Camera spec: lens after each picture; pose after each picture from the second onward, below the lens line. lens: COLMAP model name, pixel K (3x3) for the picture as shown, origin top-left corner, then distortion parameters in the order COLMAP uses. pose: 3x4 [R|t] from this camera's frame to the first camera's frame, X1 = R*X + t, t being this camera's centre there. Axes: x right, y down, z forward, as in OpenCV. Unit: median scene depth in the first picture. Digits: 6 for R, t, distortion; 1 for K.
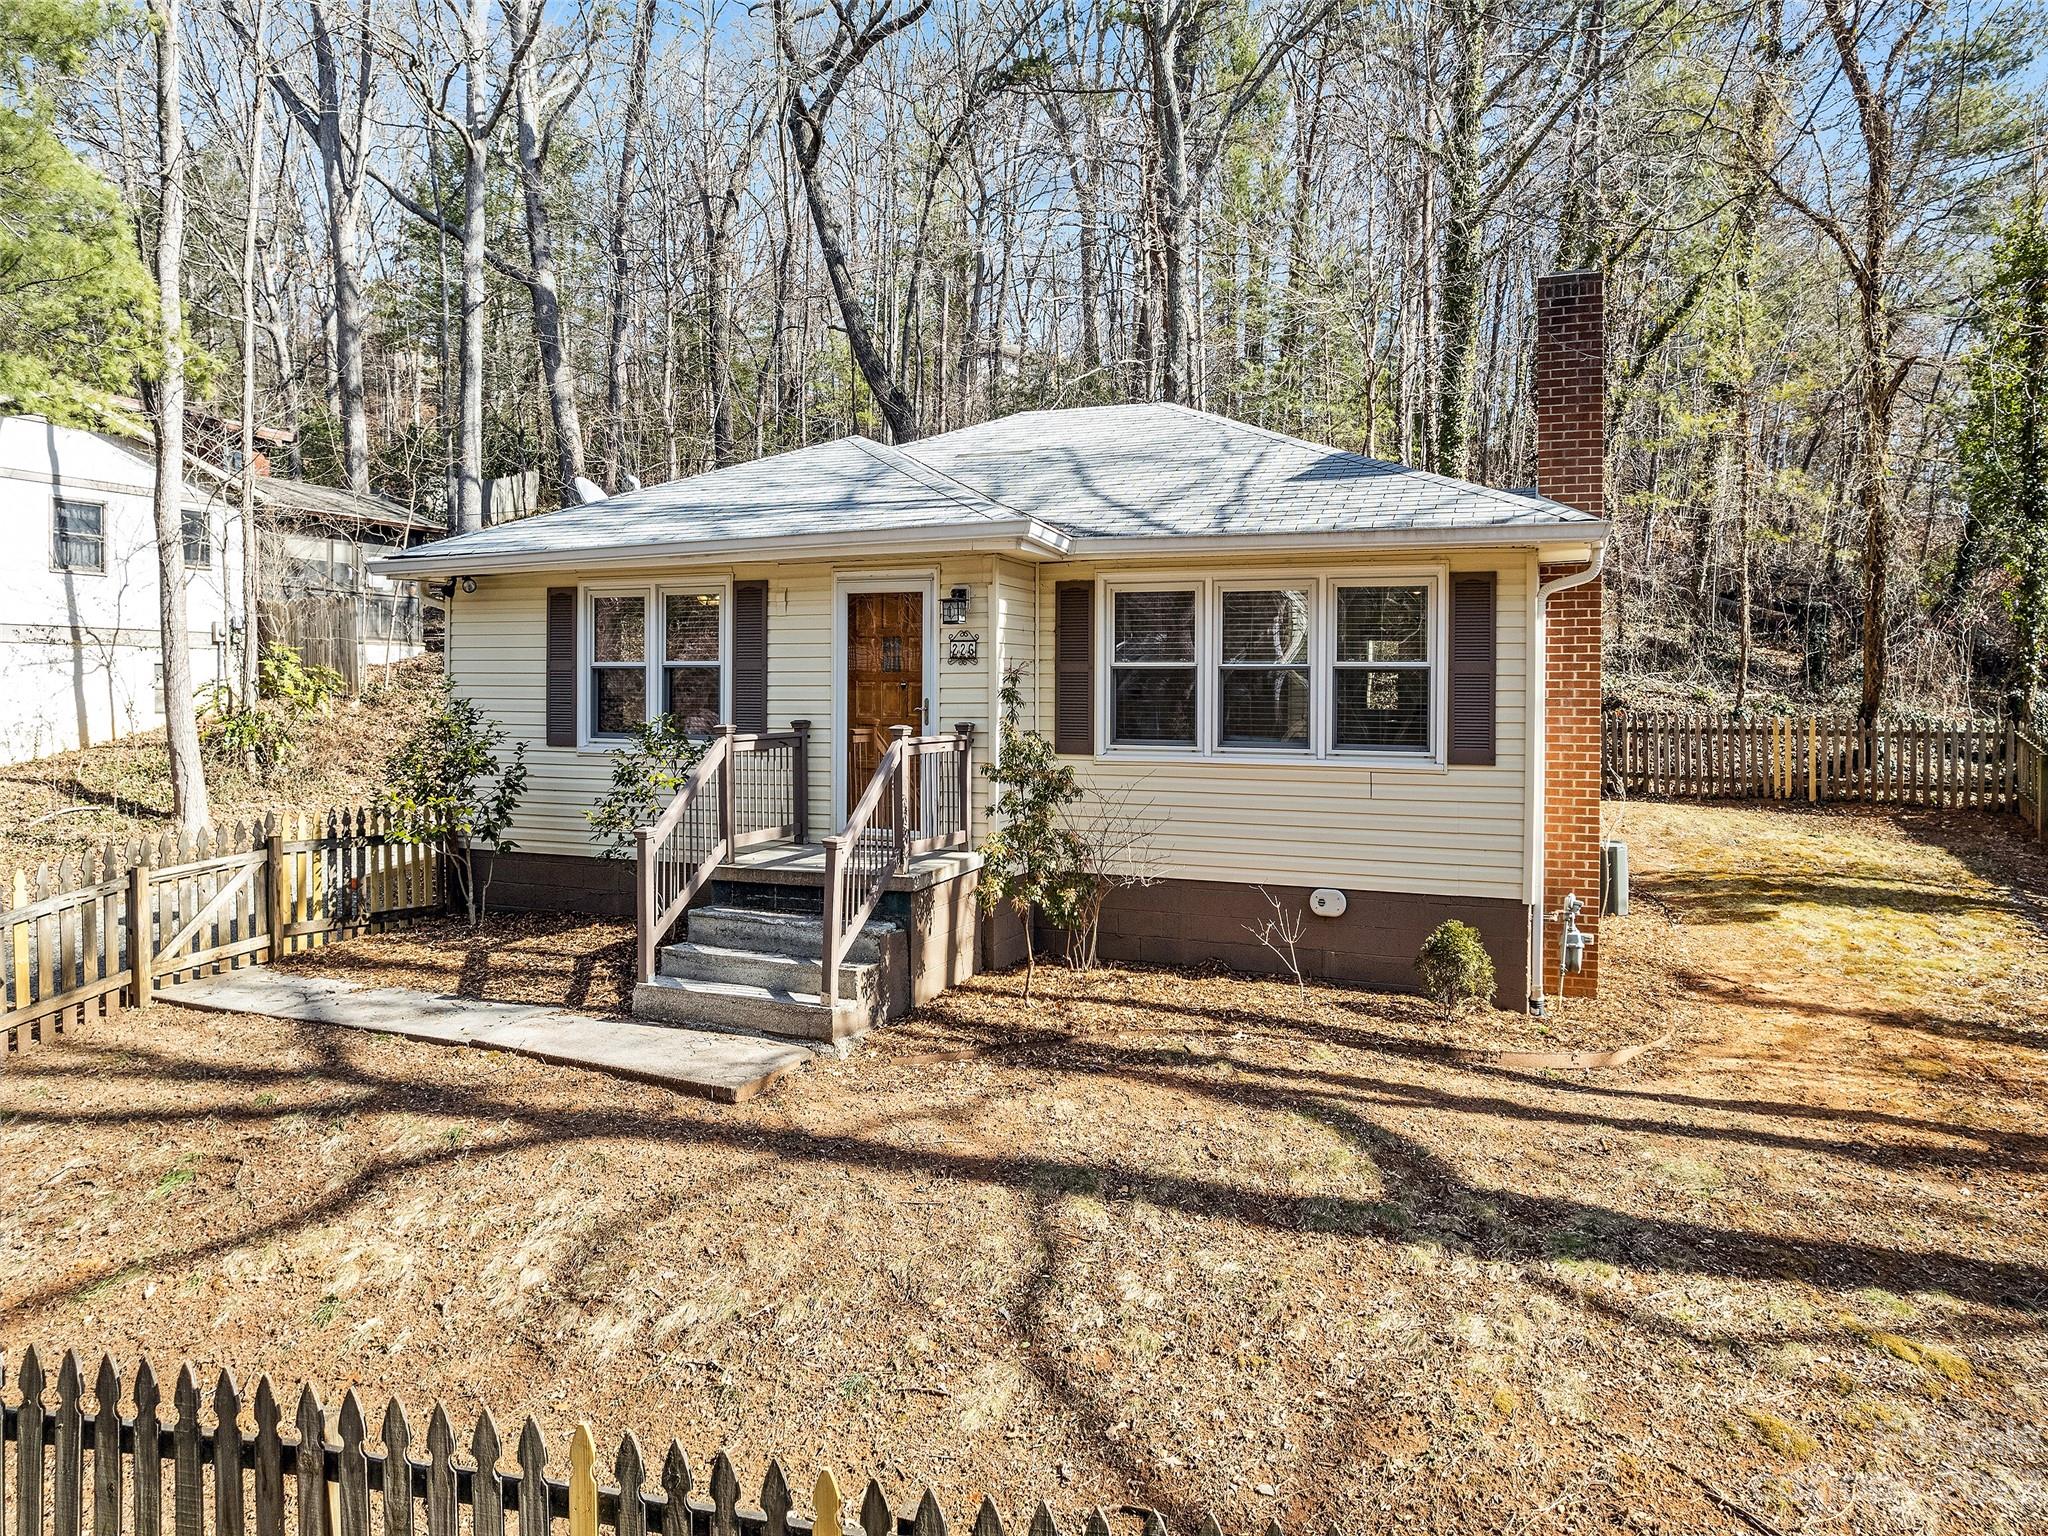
lens RADIAL K [[1321.6, 0, 1024.0], [0, 1321.6, 768.0], [0, 0, 1]] dist [-0.004860, 0.000355]
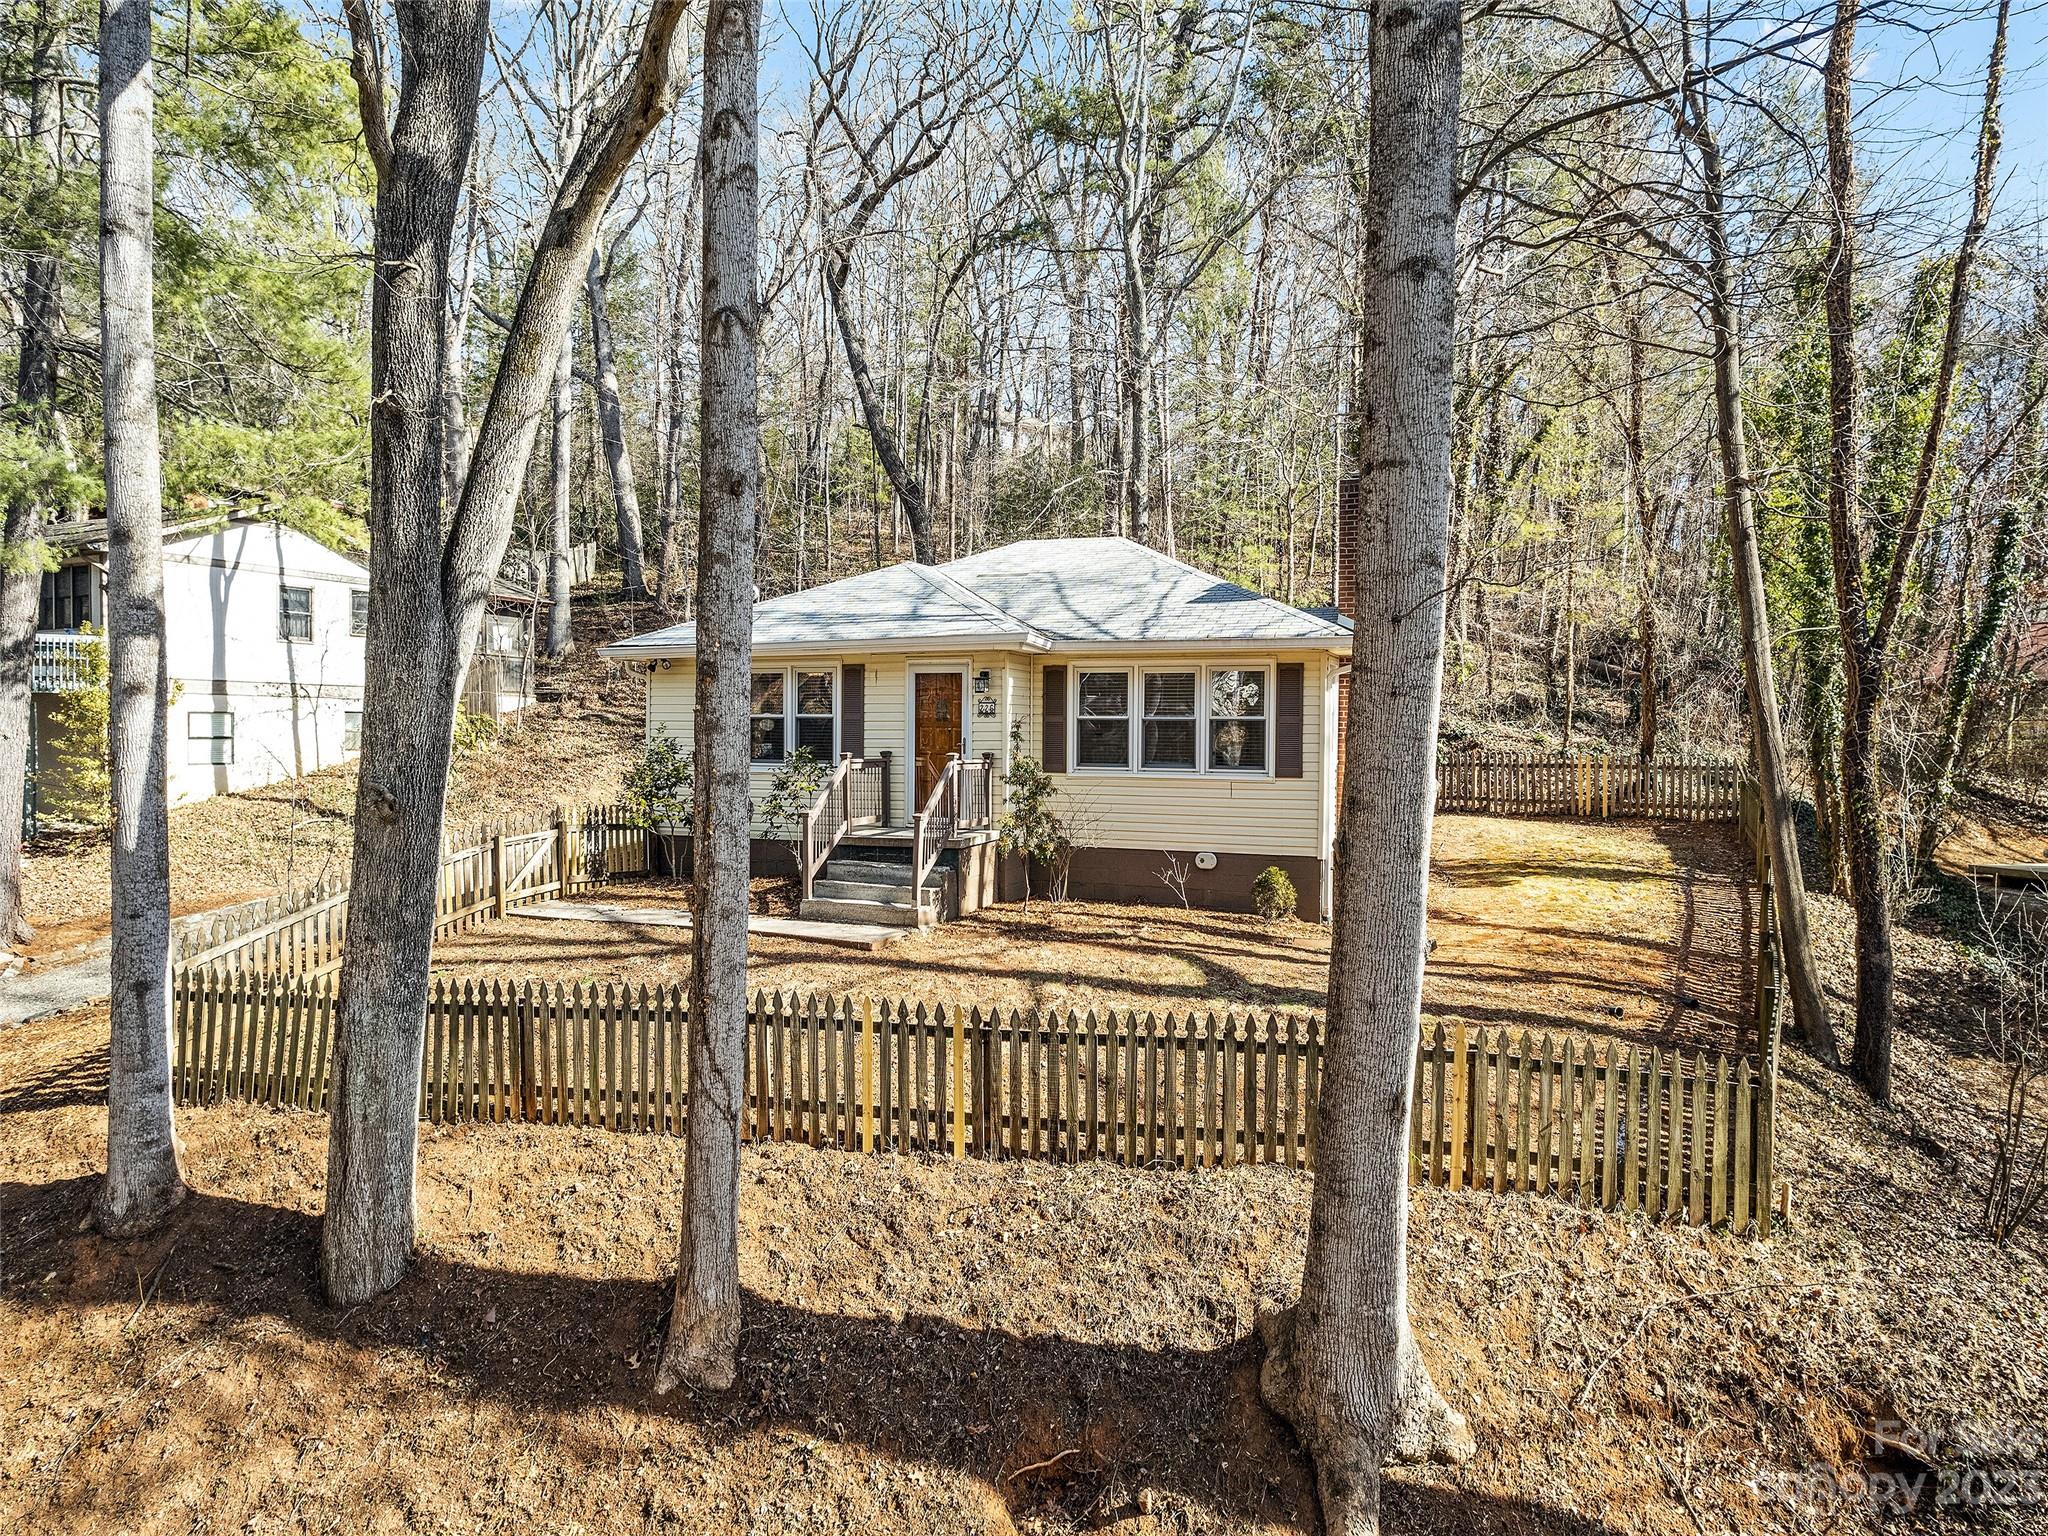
lens RADIAL K [[1321.6, 0, 1024.0], [0, 1321.6, 768.0], [0, 0, 1]] dist [-0.004860, 0.000355]
pose [[0.999982, 0.002418, 0.005581, -0.008920], [-0.002226, 0.999417, -0.034082, 0.041664], [-0.005660, 0.034069, 0.999403, -0.654667]]
